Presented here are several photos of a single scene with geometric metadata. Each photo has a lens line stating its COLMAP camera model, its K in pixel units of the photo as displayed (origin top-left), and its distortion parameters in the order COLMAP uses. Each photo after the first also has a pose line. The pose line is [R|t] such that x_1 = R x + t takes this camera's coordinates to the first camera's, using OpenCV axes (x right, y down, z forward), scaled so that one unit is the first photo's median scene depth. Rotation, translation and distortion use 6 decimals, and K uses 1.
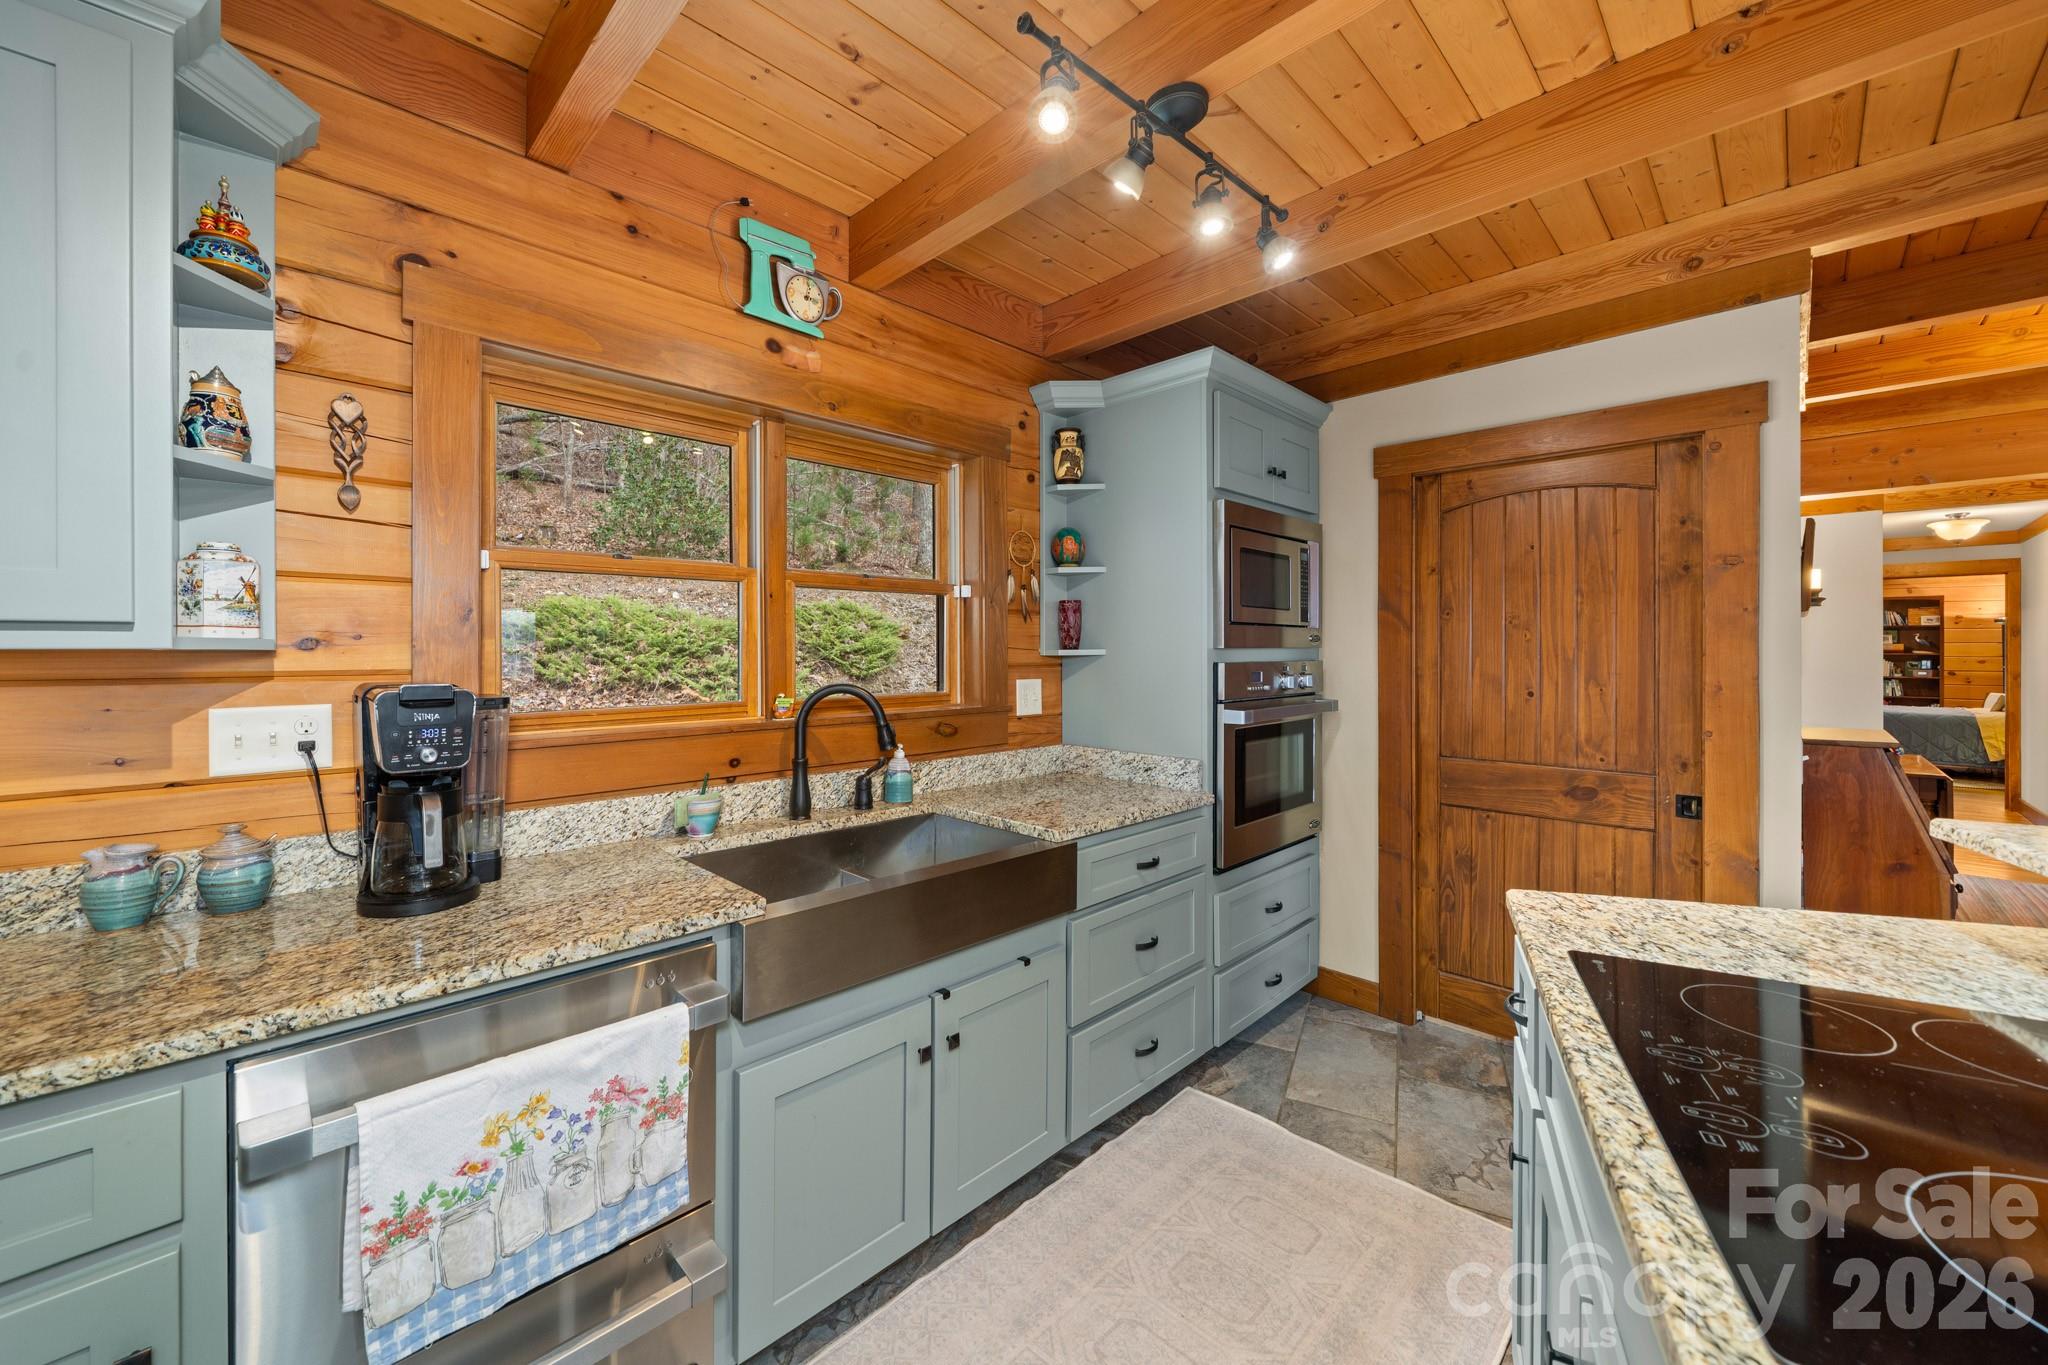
lens RADIAL K [[770.4, 0, 978.6], [0, 770.4, 650.8], [0, 0, 1]] dist [-0.001305, -0.000190]
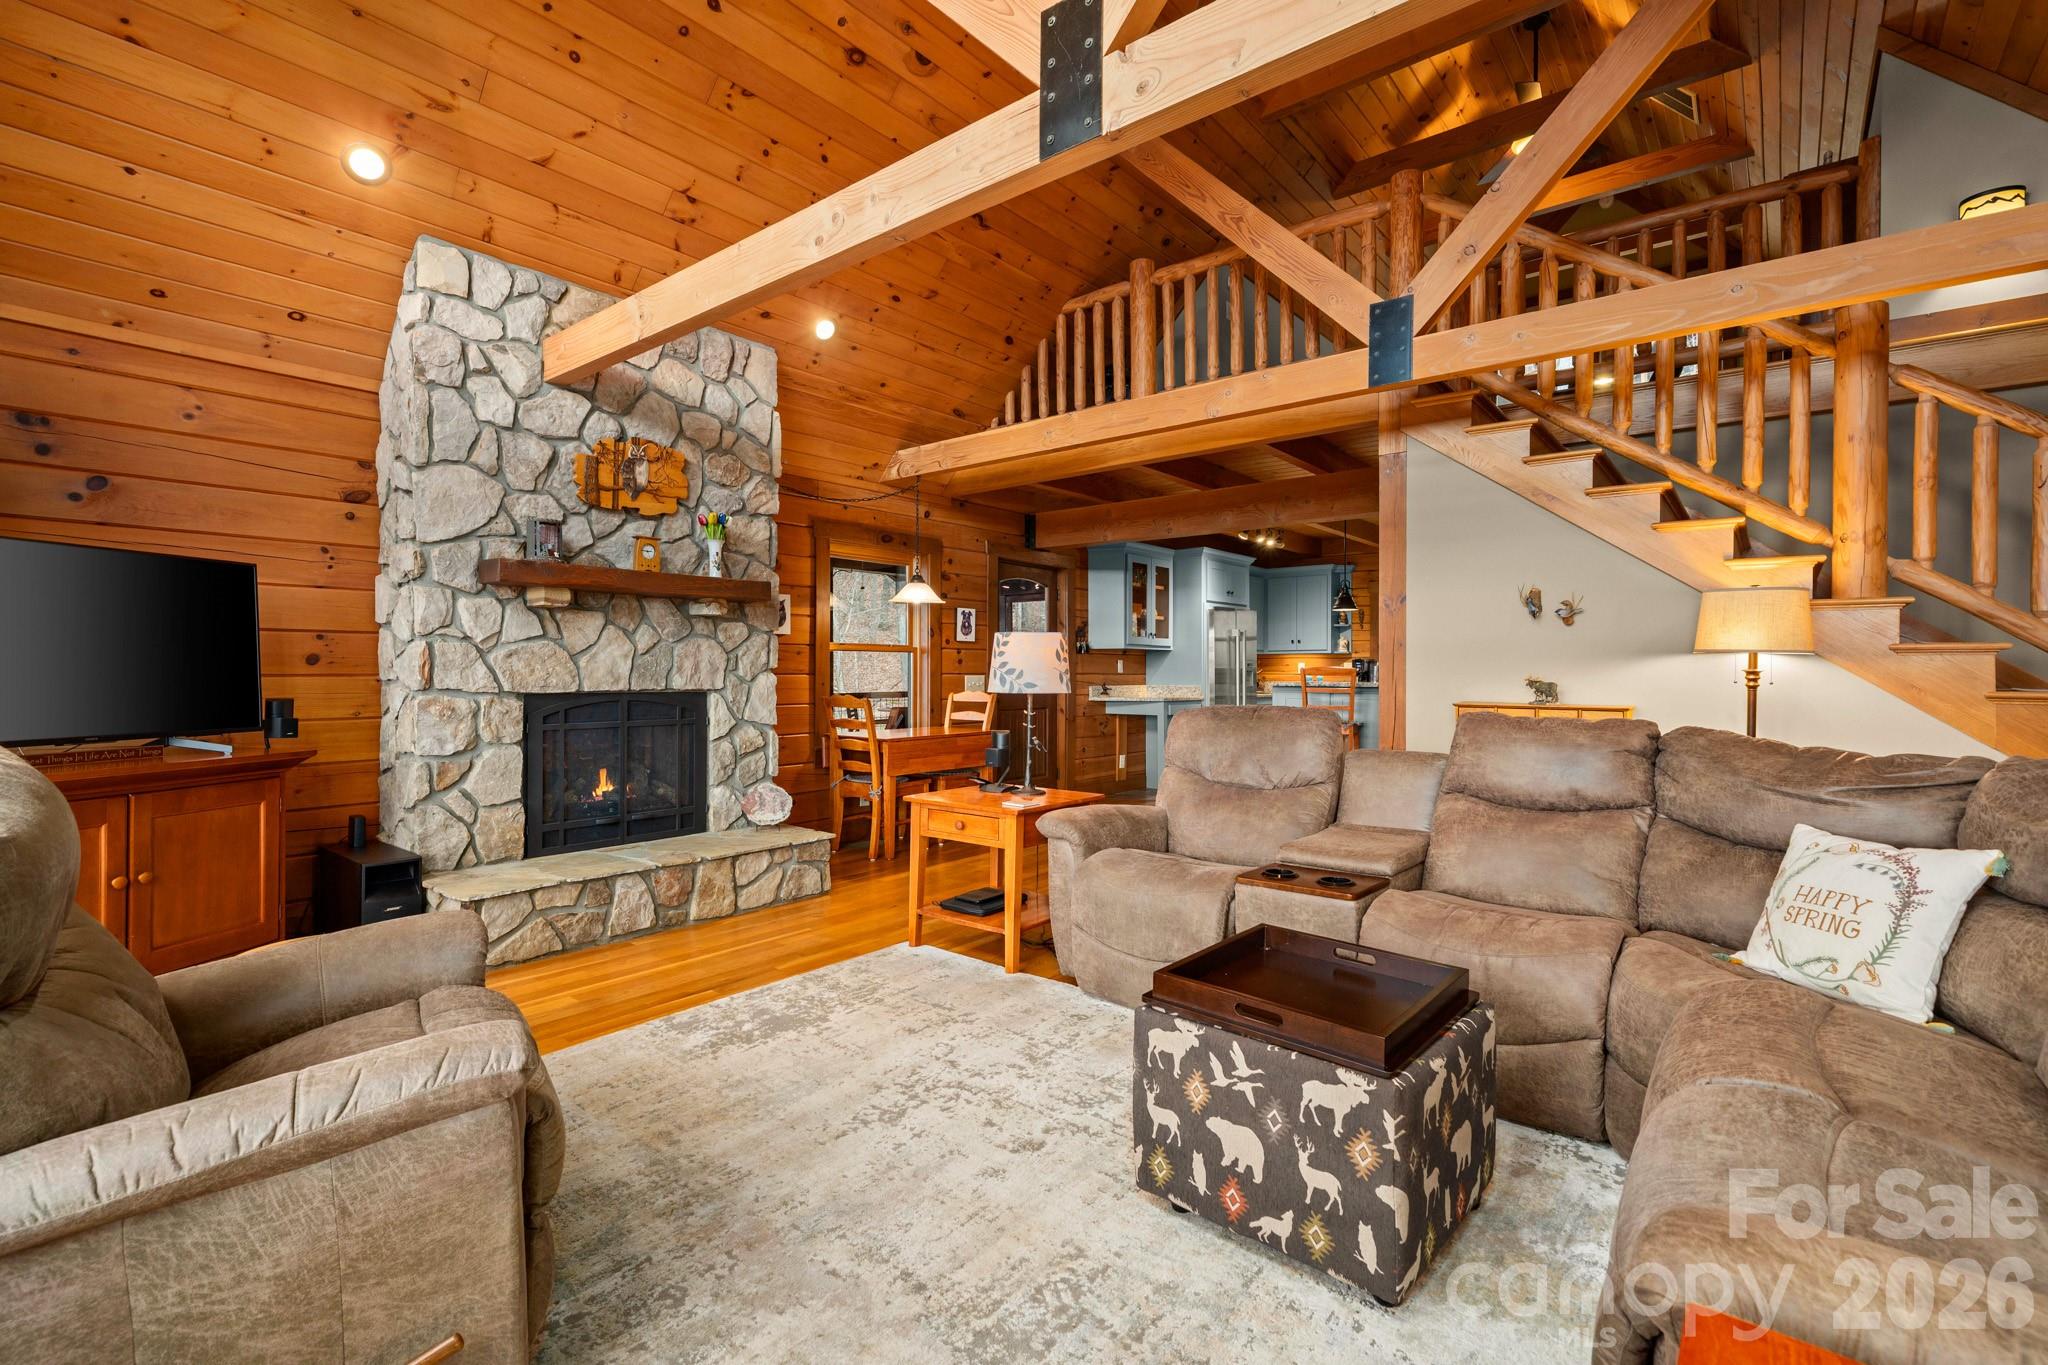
lens RADIAL K [[922.2, 0, 1026.7], [0, 922.2, 673.6], [0, 0, 1]] dist [0.000142, -0.000033]
pose [[0.131920, 0.003863, -0.991253, 5.627245], [-0.007523, 0.999968, 0.002896, 0.145339], [0.991232, 0.007075, 0.131945, -2.348244]]
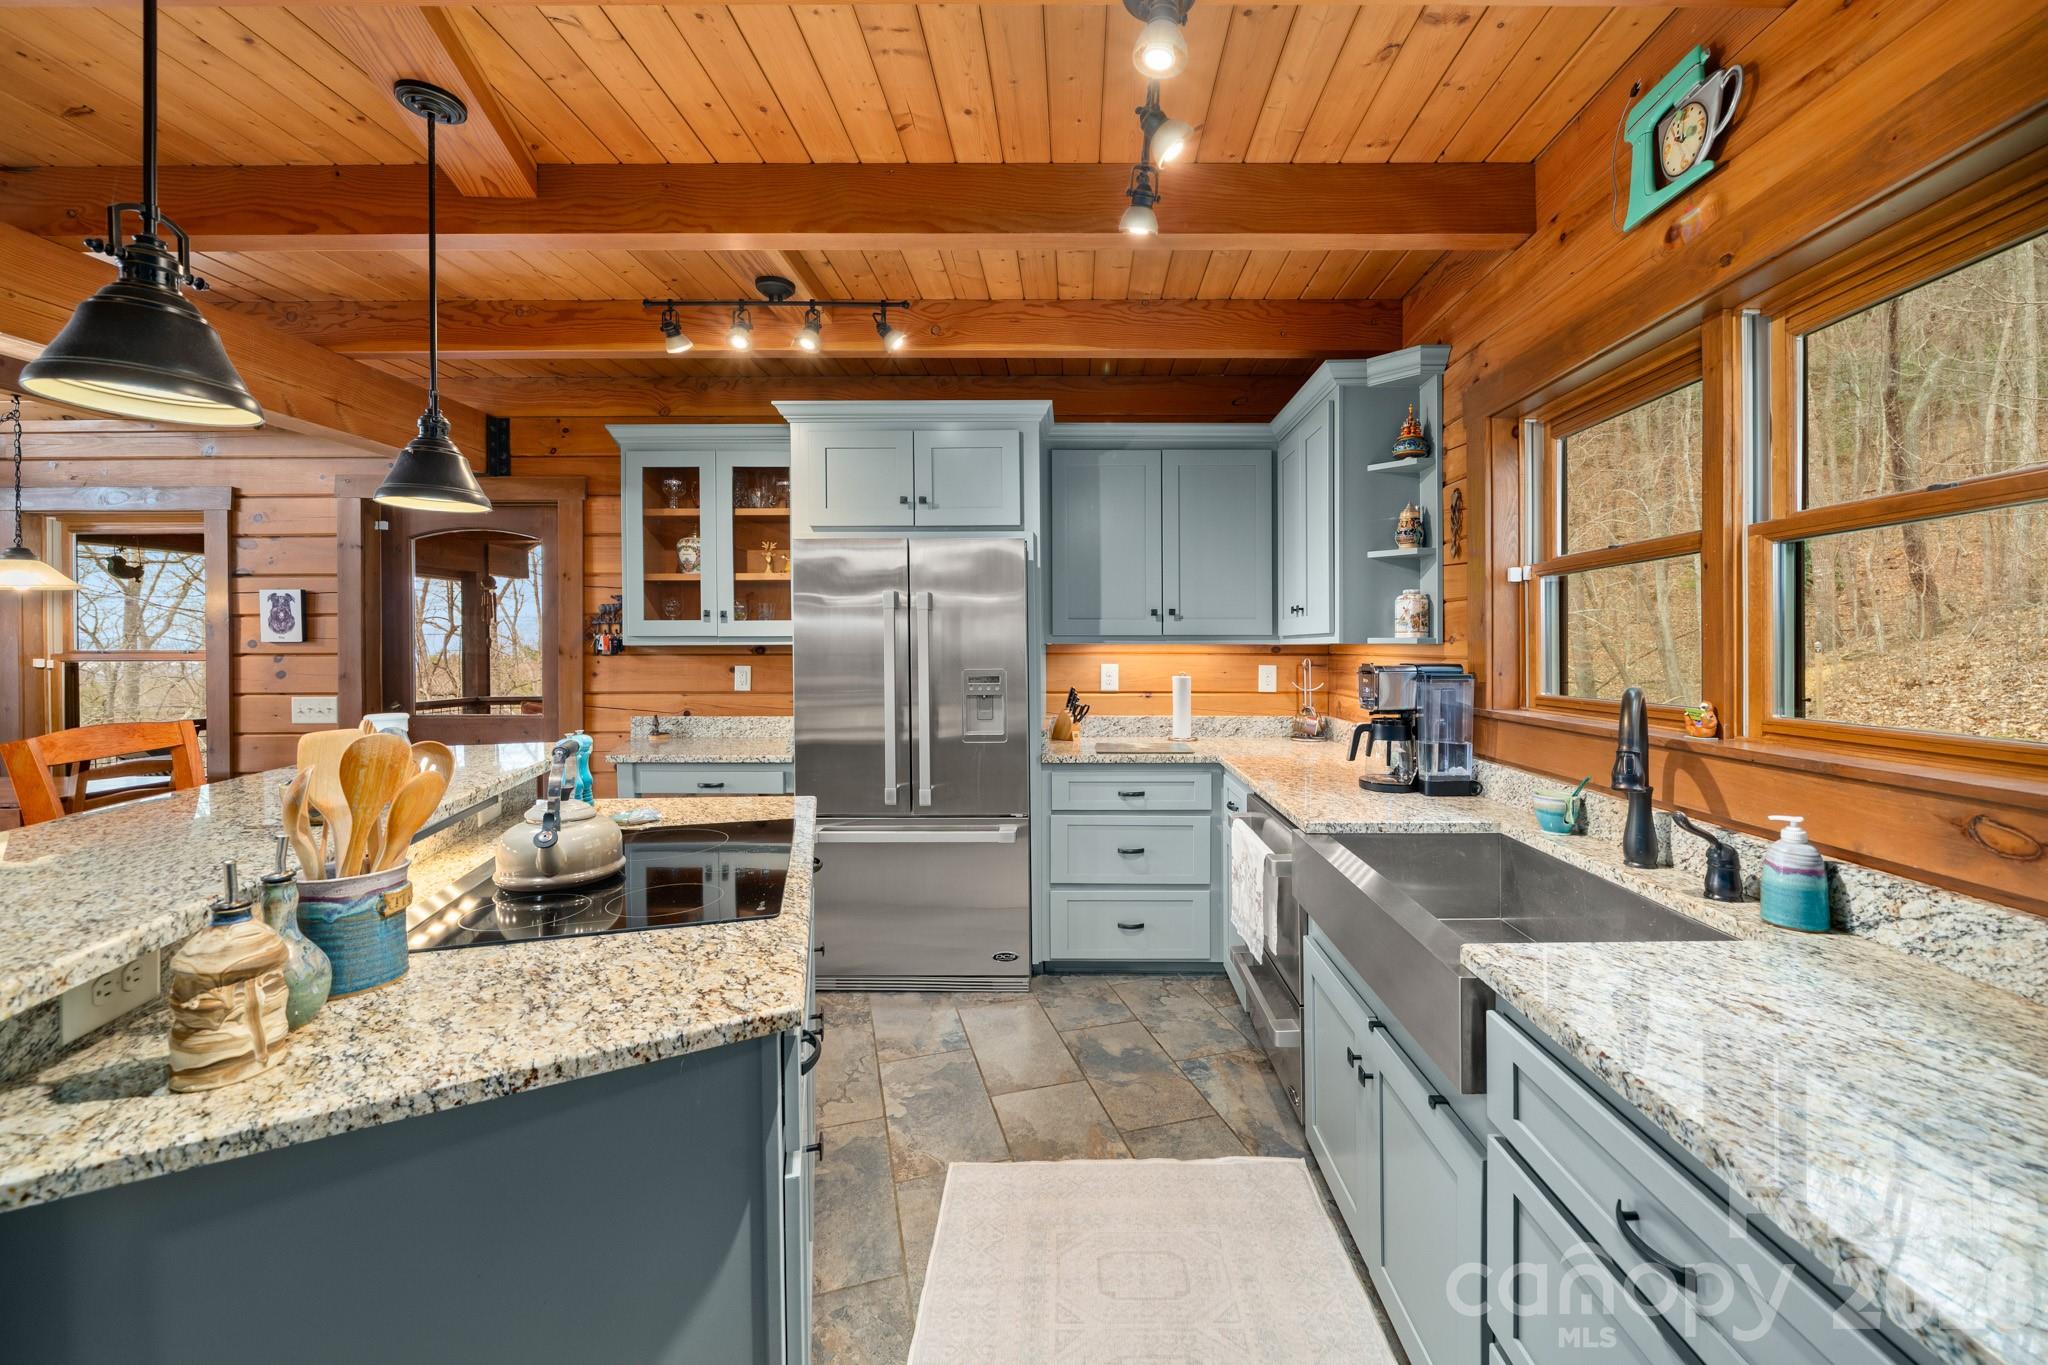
lens RADIAL K [[809.3, 0, 1079.6], [0, 809.3, 647.4], [0, 0, 1]] dist [-0.001392, -0.000198]
pose [[-0.682182, 0.001914, -0.731180, 1.014084], [-0.000131, 0.999996, 0.002740, 0.004483], [0.731182, 0.001965, -0.682179, 1.618172]]
